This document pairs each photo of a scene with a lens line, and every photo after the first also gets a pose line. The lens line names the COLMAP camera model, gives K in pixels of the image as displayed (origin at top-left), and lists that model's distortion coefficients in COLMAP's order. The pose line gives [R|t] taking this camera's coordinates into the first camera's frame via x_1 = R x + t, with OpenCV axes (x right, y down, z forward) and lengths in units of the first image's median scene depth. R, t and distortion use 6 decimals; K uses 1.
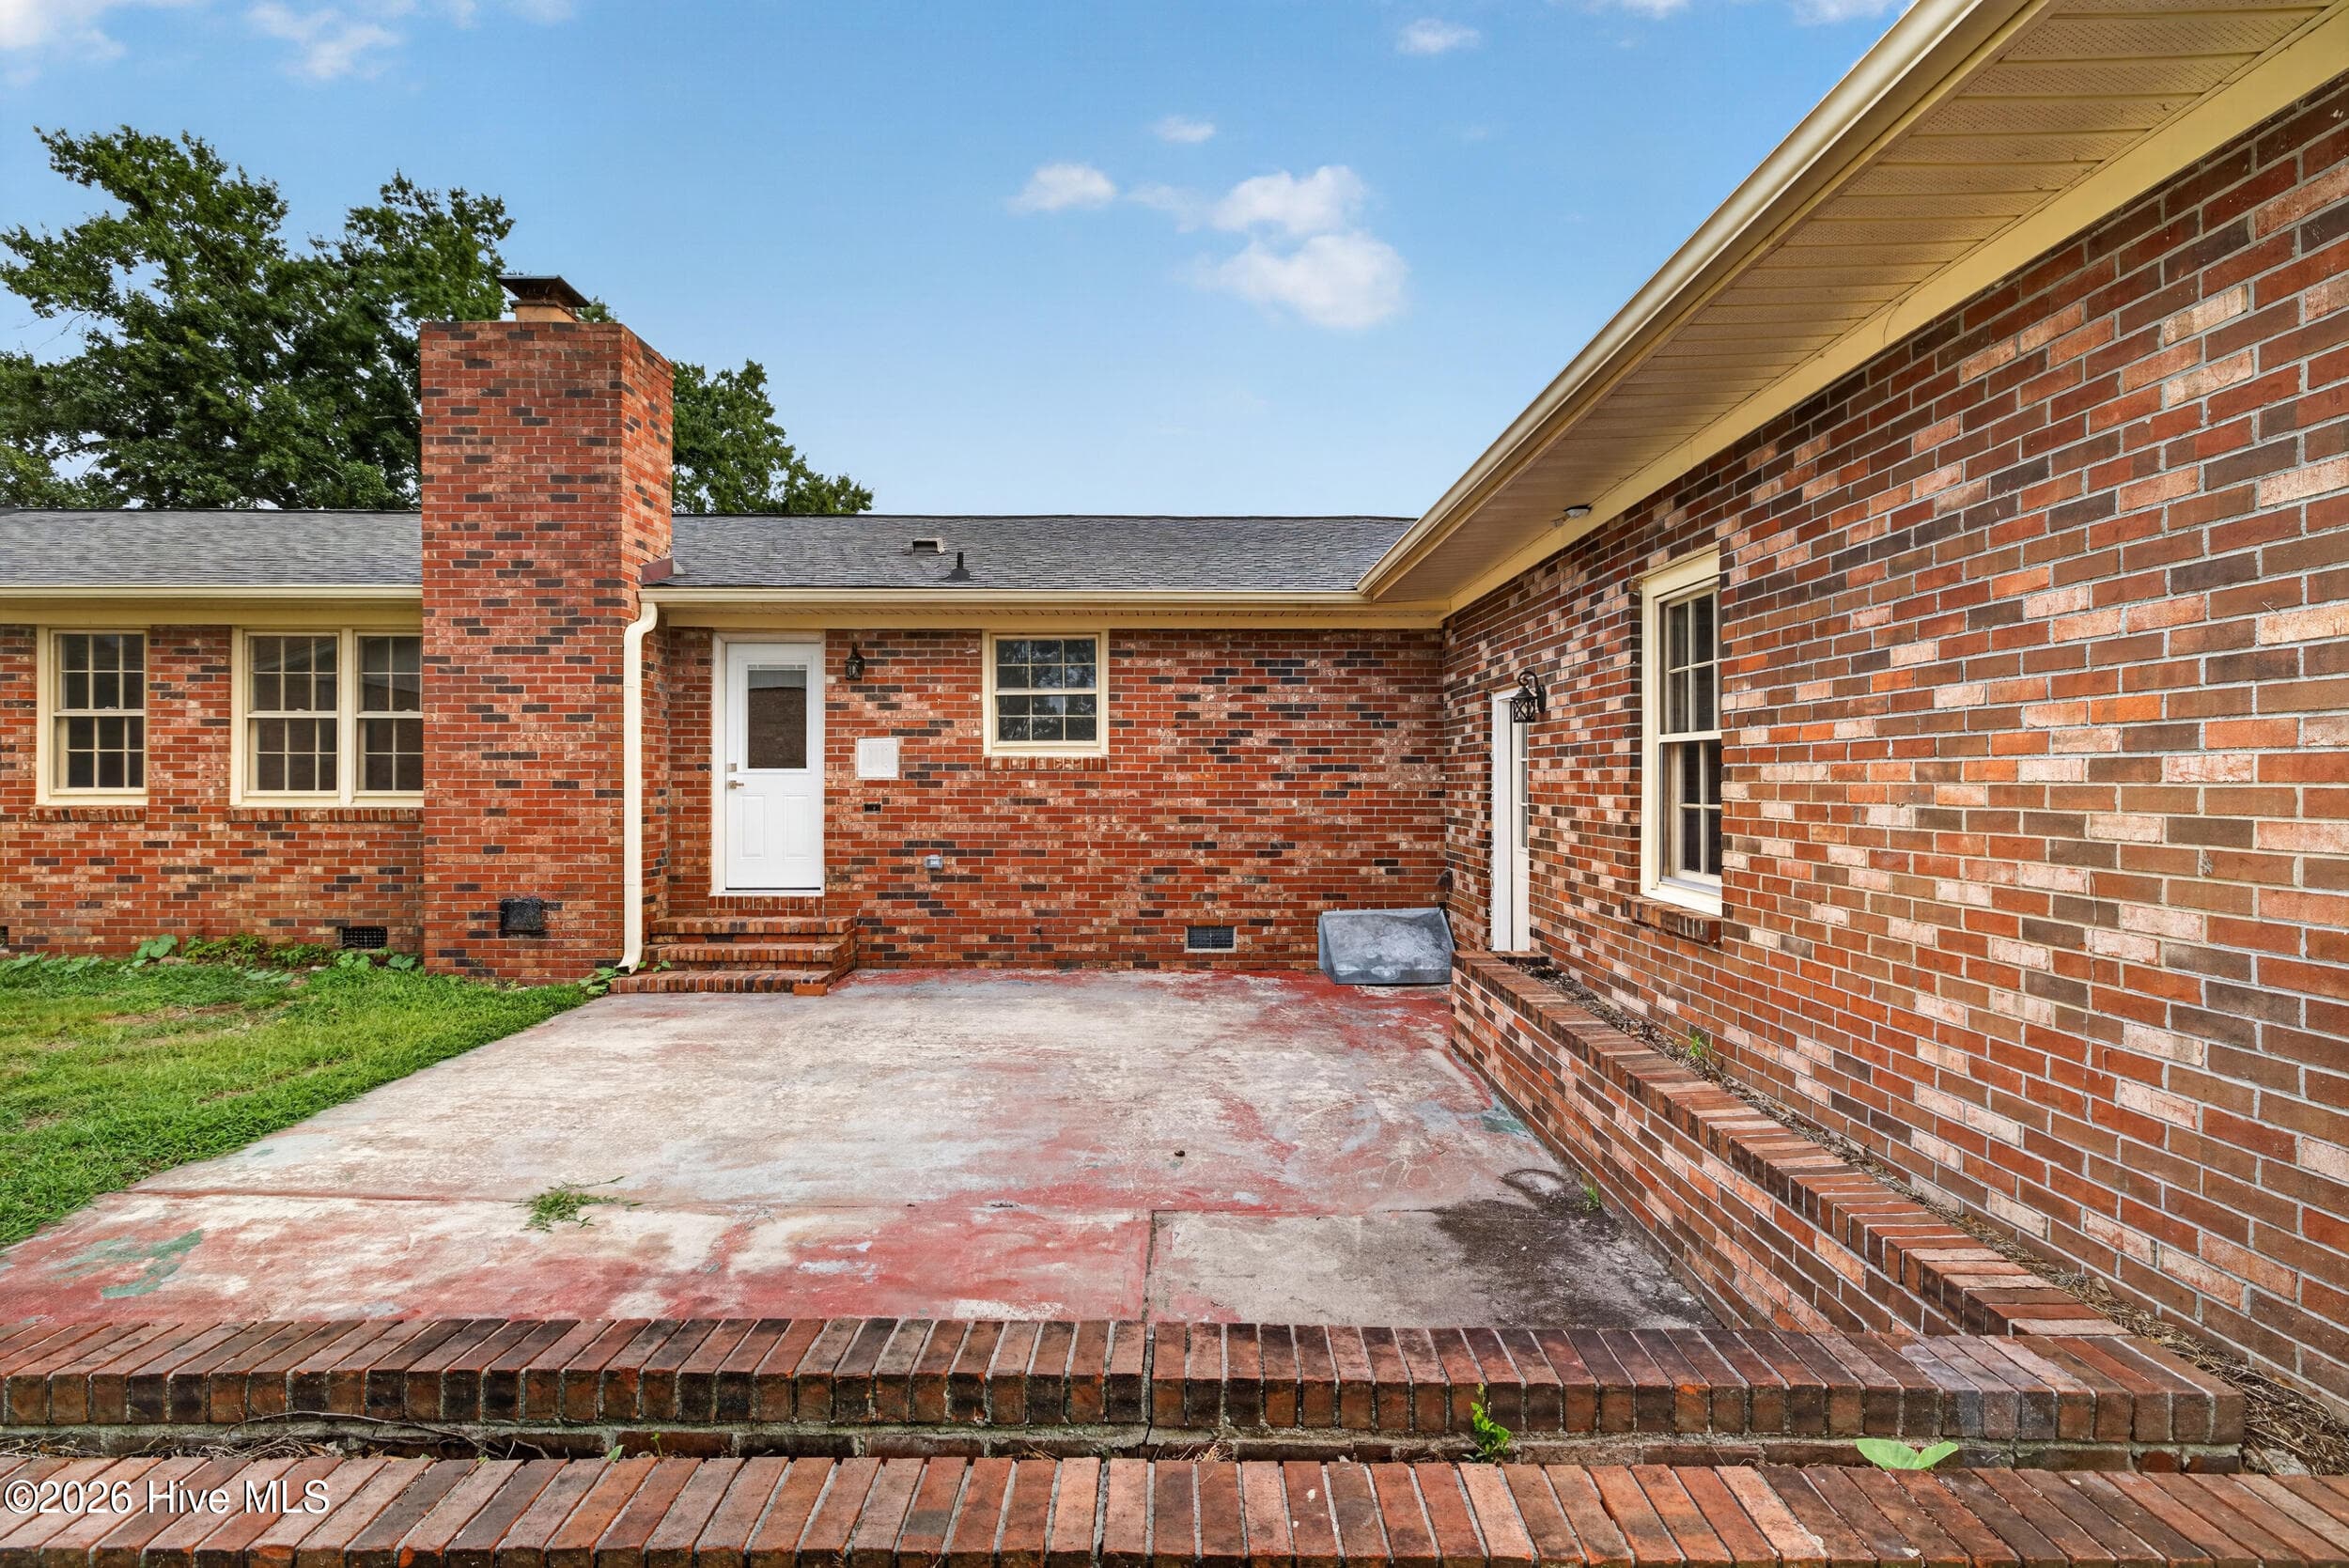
lens RADIAL K [[1076.5, 0, 1096.9], [0, 1076.5, 789.0], [0, 0, 1]] dist [0.002886, 0.000497]
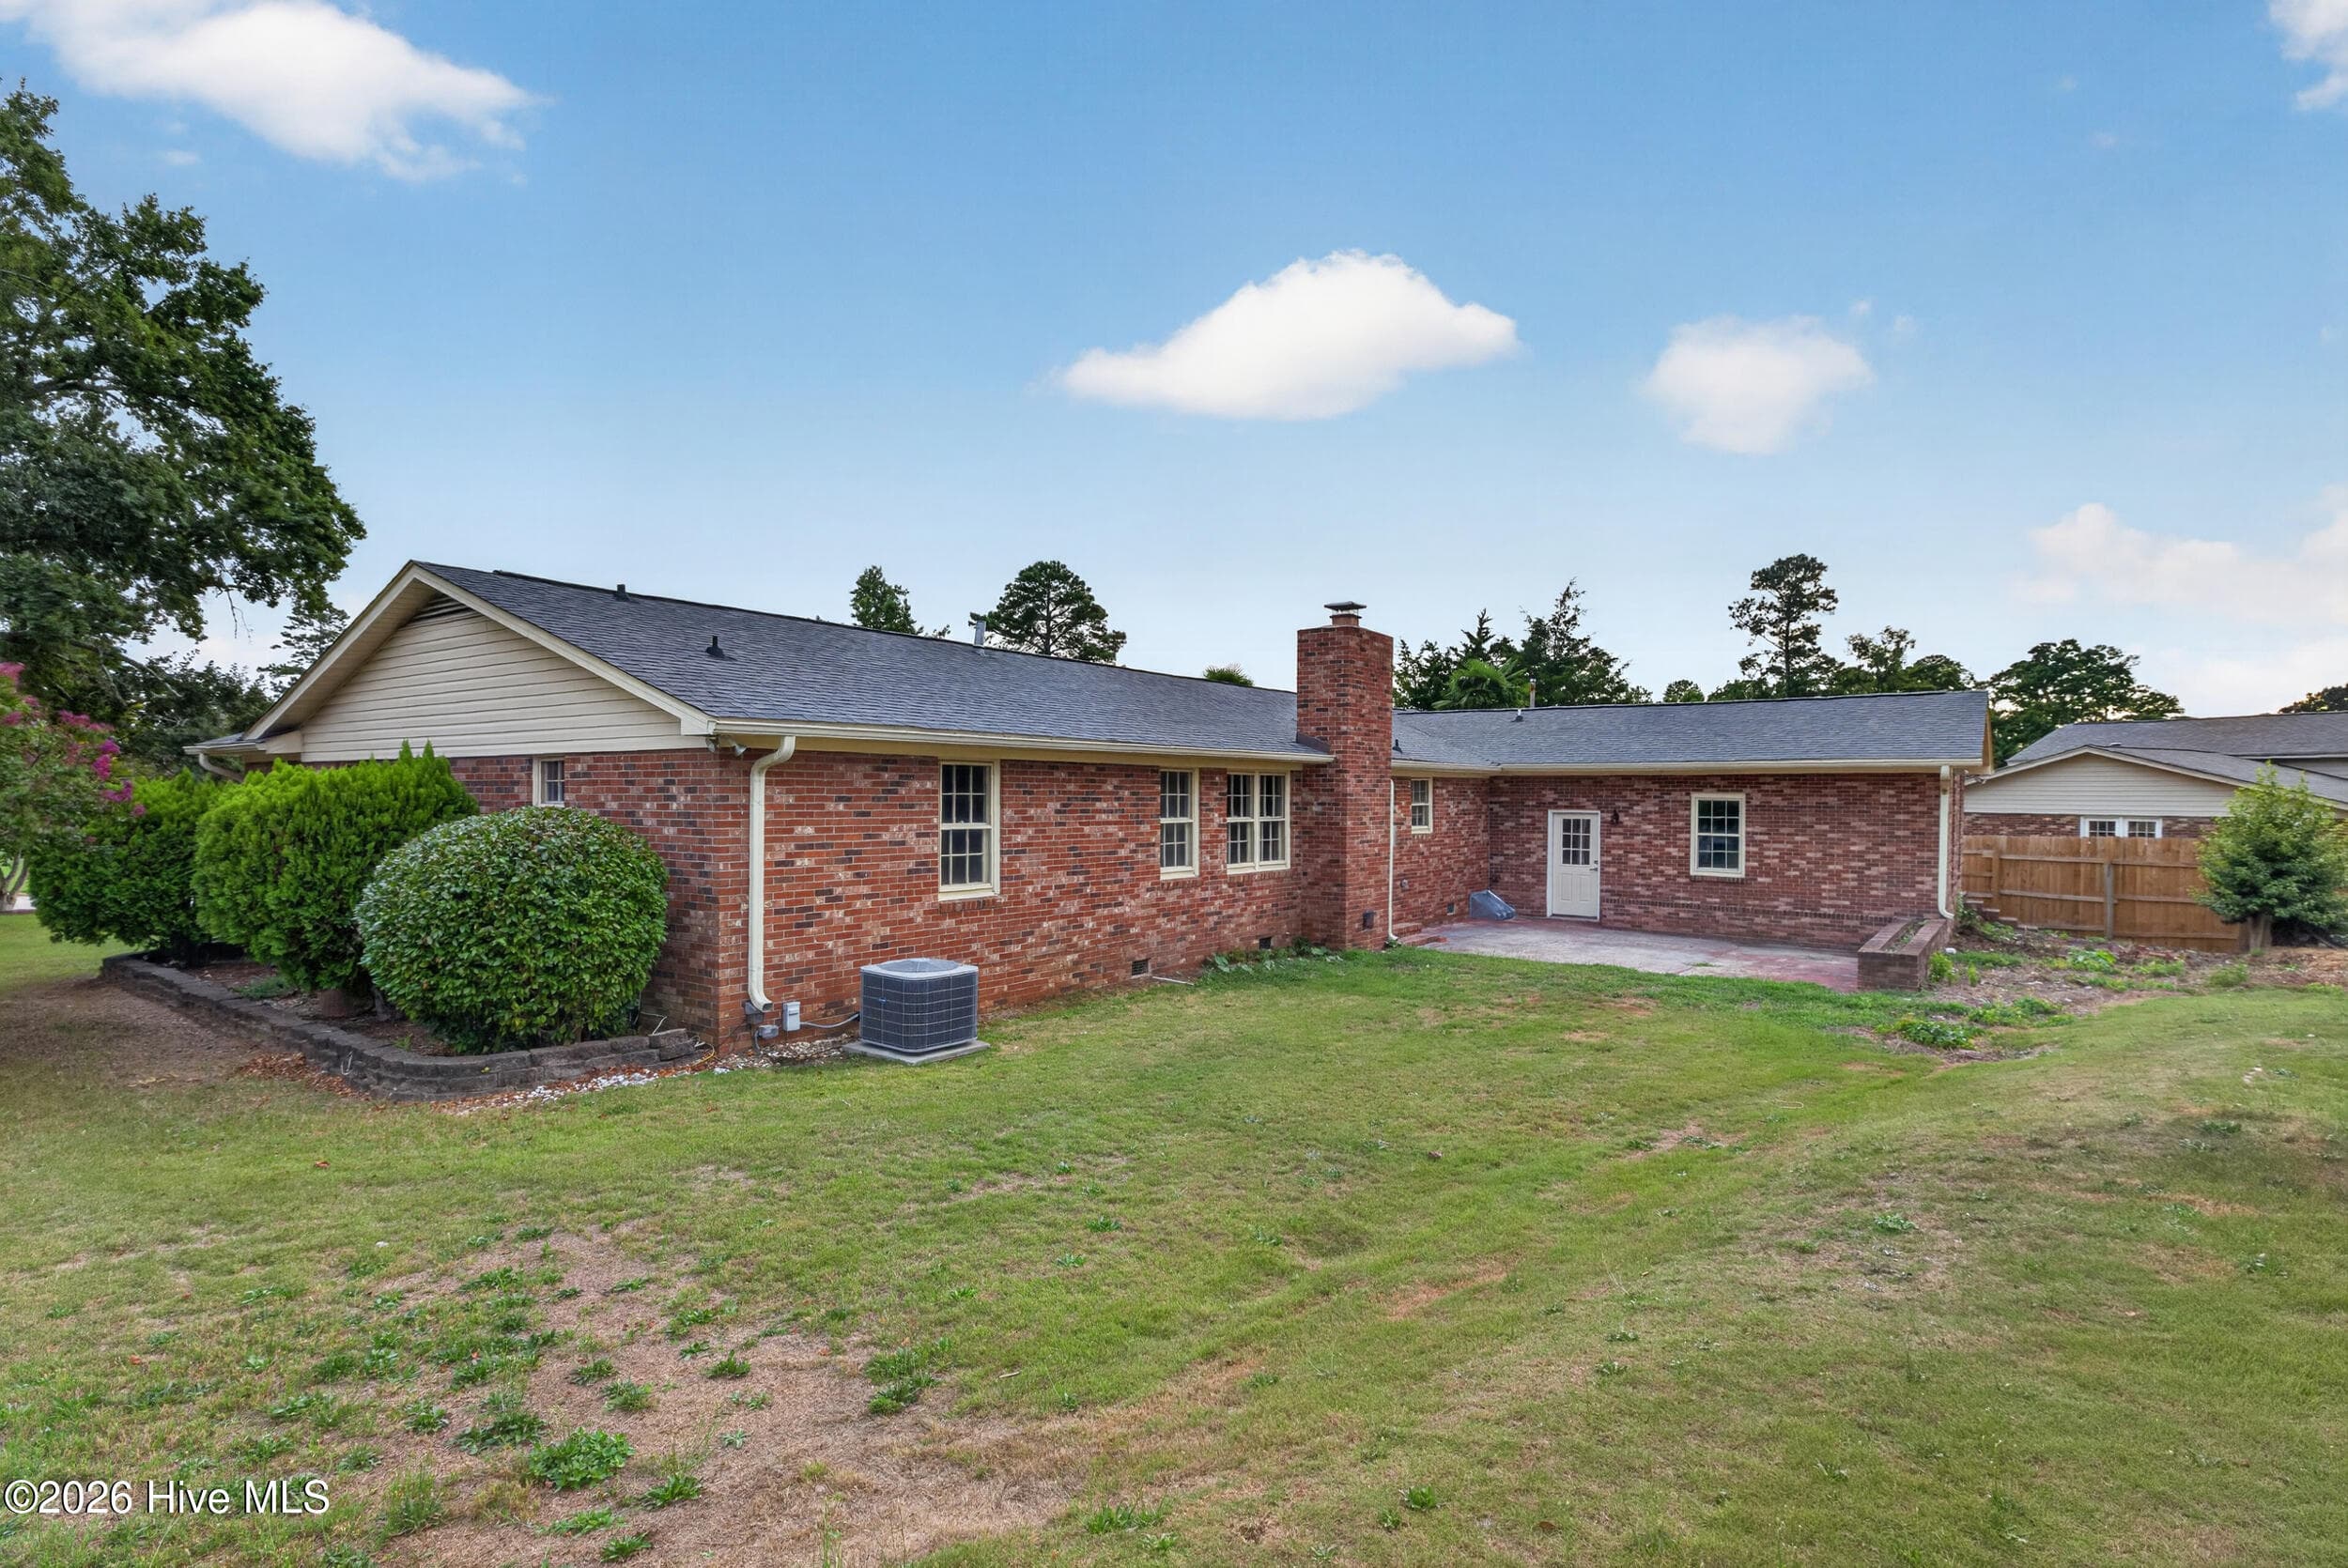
lens RADIAL K [[1025.6, 0, 1153.0], [0, 1025.6, 800.2], [0, 0, 1]] dist [0.013094, -0.000499]
pose [[0.659327, 0.001037, 0.751855, -2.283876], [0.005211, 0.999969, -0.005949, -0.100604], [-0.751838, 0.007841, 0.659301, 0.014515]]
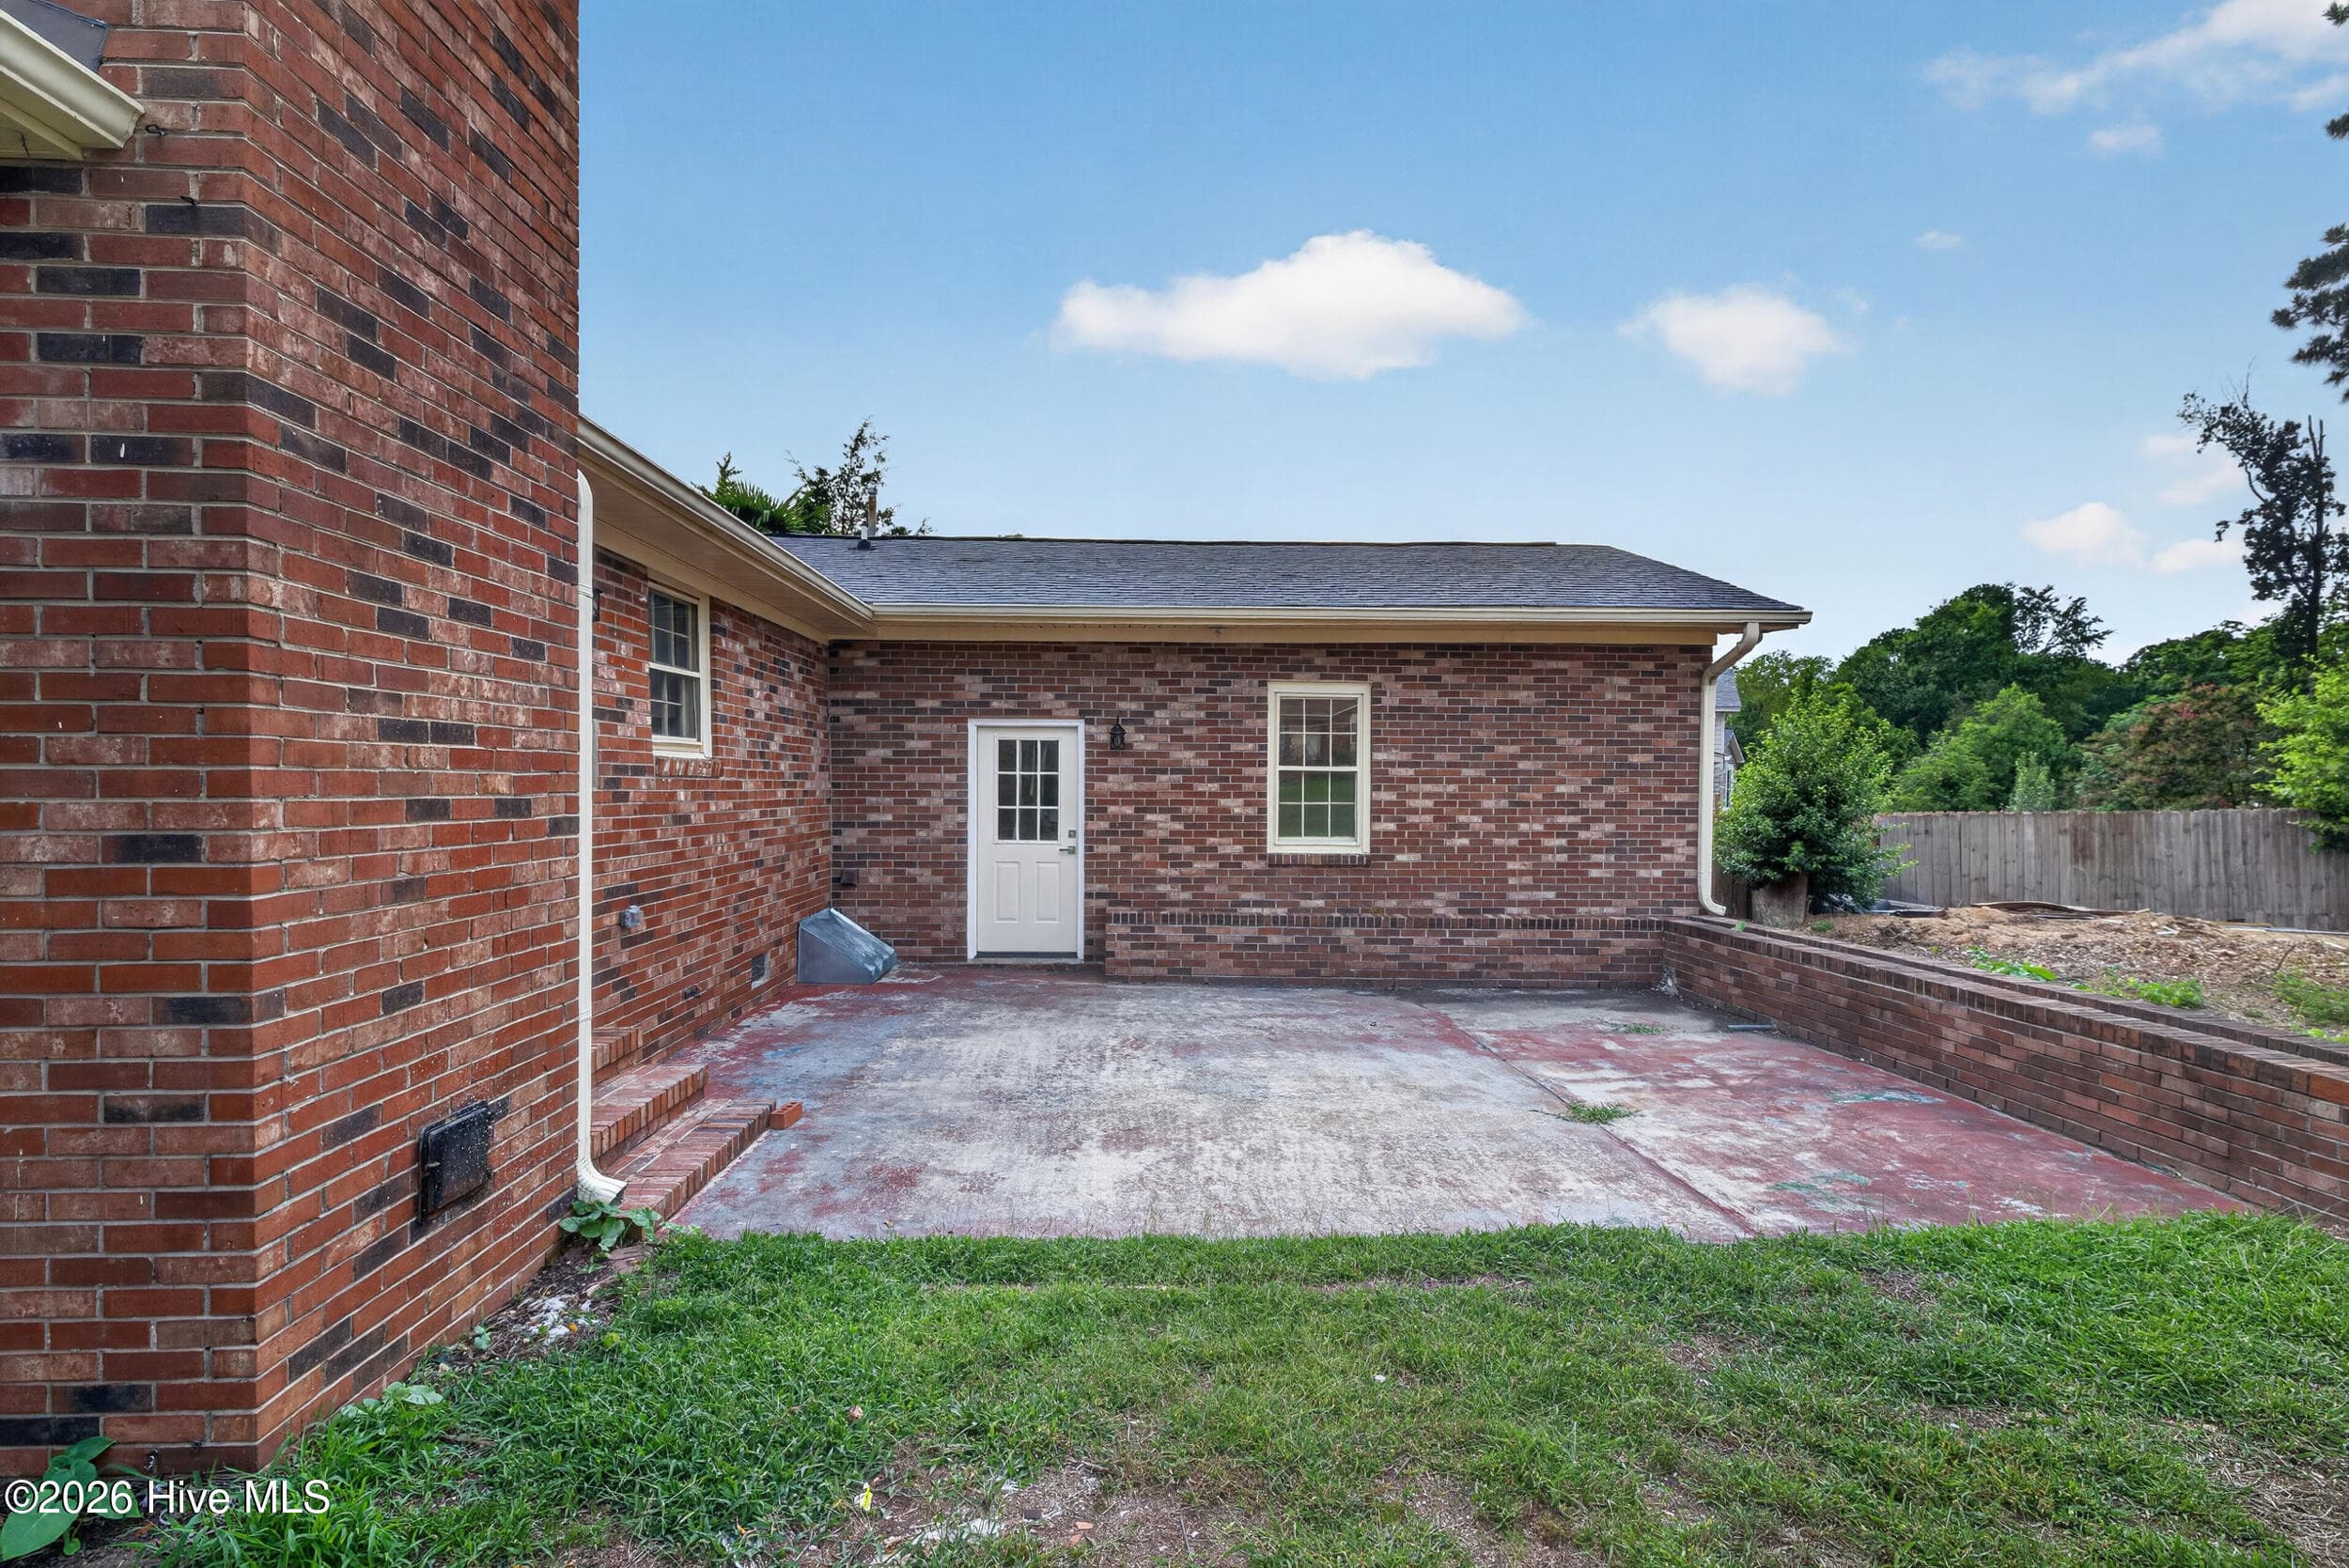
lens RADIAL K [[1133.3, 0, 1187.6], [0, 1133.3, 815.9], [0, 0, 1]] dist [0.004492, 0.000410]
pose [[-0.006881, -0.028098, 0.999581, -0.931659], [0.003478, 0.999598, 0.028123, -0.012509], [-0.999970, 0.003670, -0.006780, 0.747254]]
